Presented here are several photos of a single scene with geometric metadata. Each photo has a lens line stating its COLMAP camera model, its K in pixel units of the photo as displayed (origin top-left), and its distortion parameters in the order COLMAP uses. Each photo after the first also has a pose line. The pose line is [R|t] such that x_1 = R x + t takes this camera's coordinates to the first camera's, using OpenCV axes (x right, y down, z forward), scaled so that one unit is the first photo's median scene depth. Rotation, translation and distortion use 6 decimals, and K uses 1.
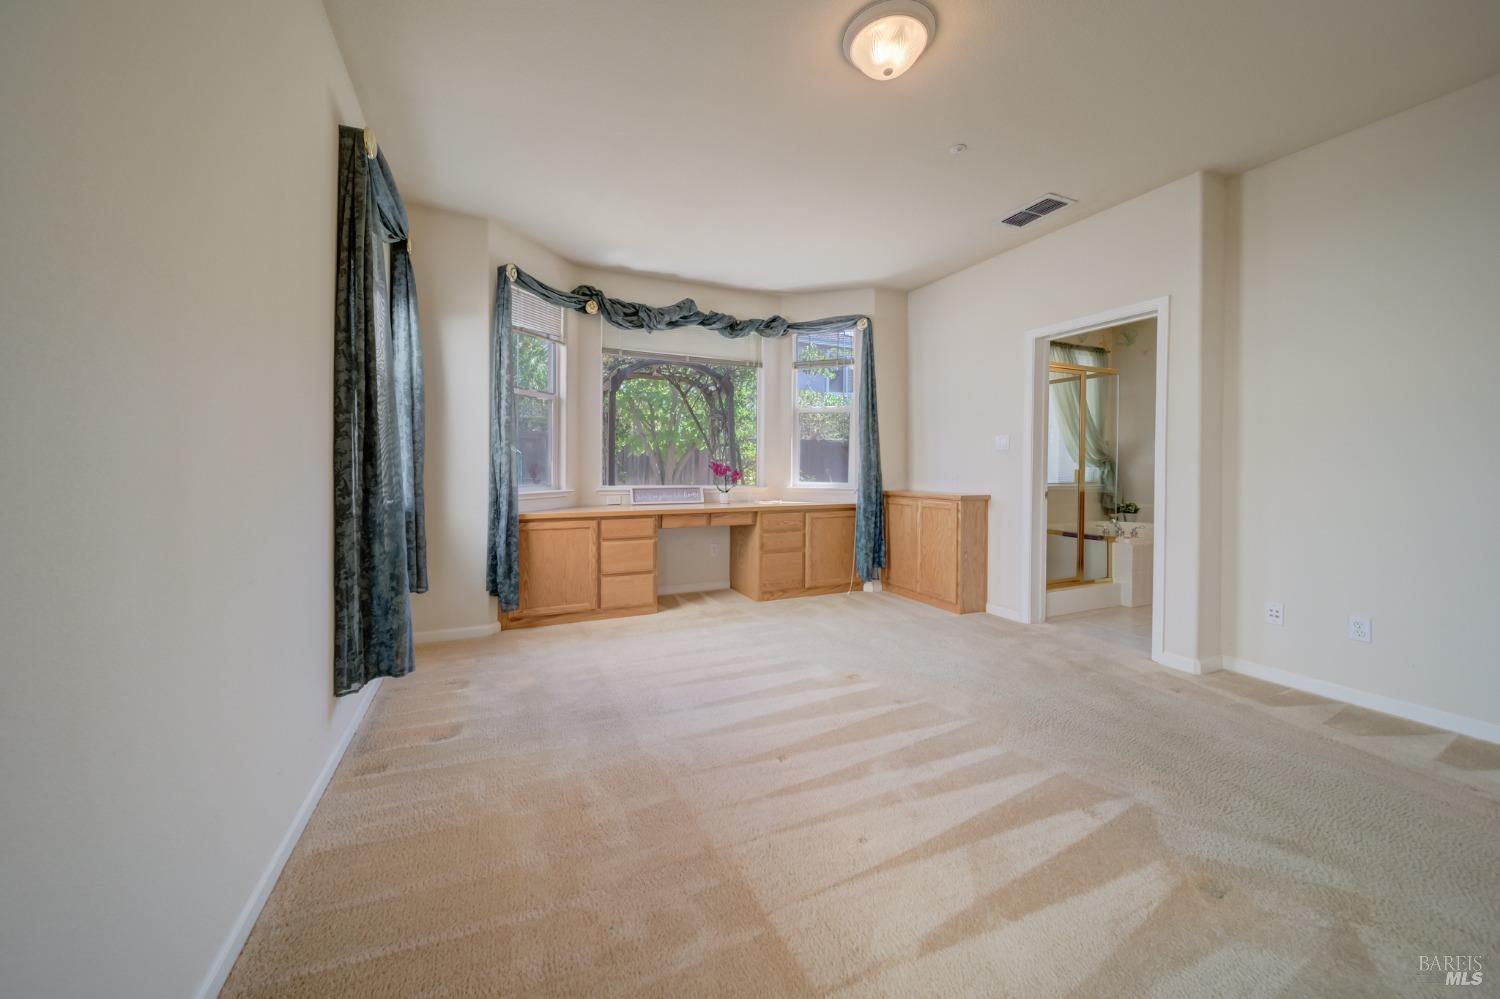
lens RADIAL K [[529.5, 0, 725.0], [0, 529.5, 482.1], [0, 0, 1]] dist [-0.001657, -0.001613]
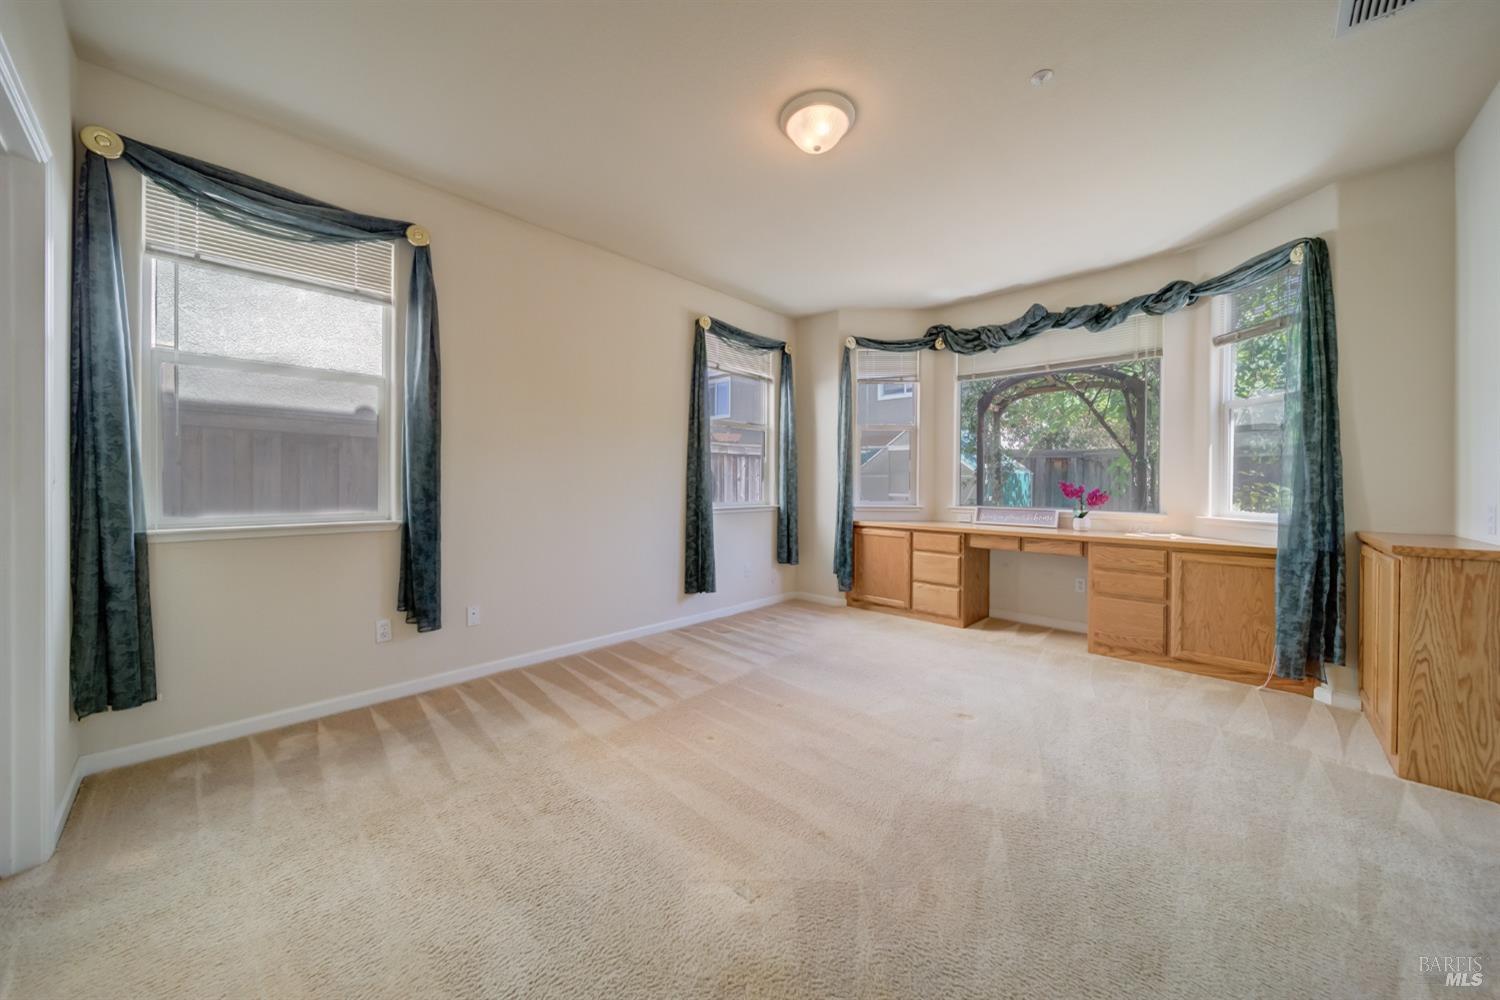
lens RADIAL K [[558.6, 0, 761.0], [0, 558.6, 498.3], [0, 0, 1]] dist [0.002209, 0.000112]
pose [[0.369307, 0.025373, -0.928961, 0.677446], [-0.033446, 0.999342, 0.013999, -0.006803], [0.928705, 0.025900, 0.369913, 0.209986]]
